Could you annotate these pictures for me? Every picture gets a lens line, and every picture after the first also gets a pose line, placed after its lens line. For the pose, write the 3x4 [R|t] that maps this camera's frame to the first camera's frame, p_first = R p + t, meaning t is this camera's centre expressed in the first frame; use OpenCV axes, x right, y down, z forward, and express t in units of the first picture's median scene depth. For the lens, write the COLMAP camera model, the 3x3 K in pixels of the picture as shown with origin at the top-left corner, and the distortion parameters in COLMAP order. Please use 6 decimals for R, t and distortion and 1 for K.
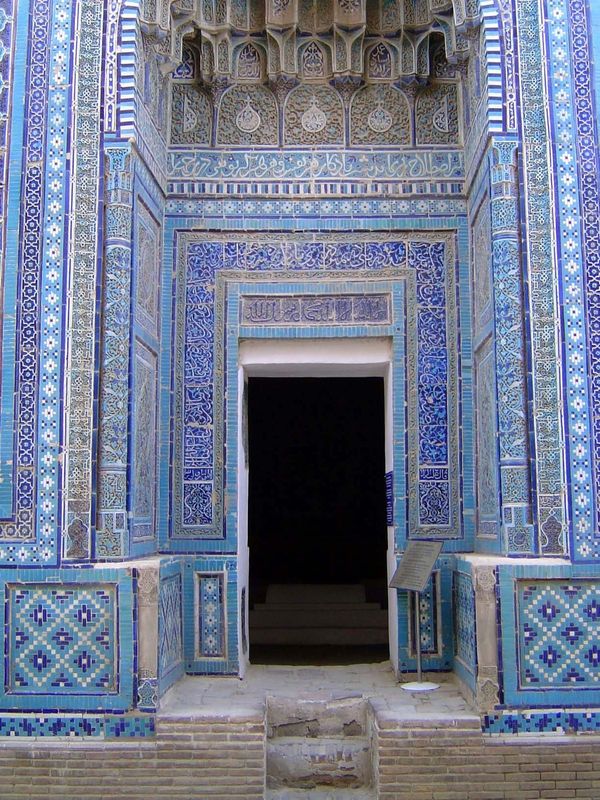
lens RADIAL K [[1030.7, 0, 300.8], [0, 1030.7, 401.0], [0, 0, 1]] dist [-0.109875, 0.000000]
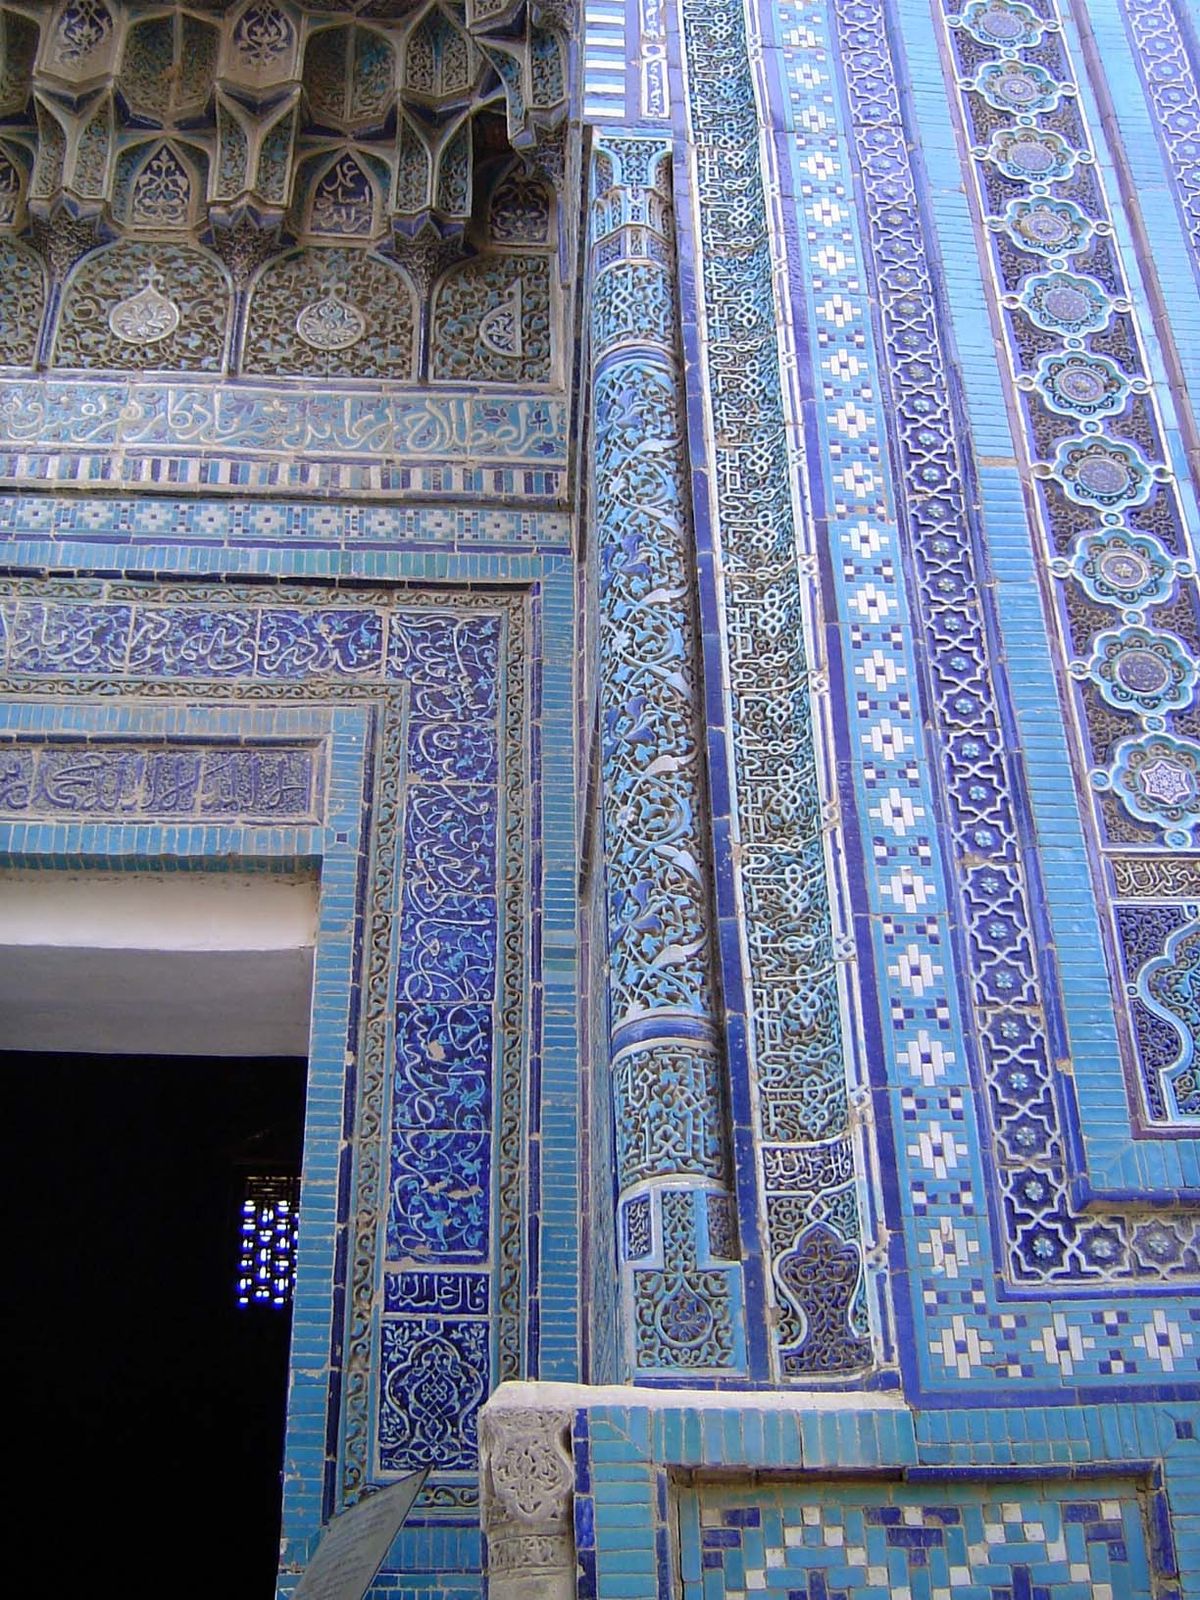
lens RADIAL K [[2061.3, 0, 598.0], [0, 2061.3, 799.7], [0, 0, 1]] dist [-0.109875, 0.000000]
pose [[0.997095, 0.028166, 0.070775, 0.129401], [0.004541, 0.905497, -0.424328, 0.185741], [-0.076038, 0.423416, 0.902738, 0.434267]]
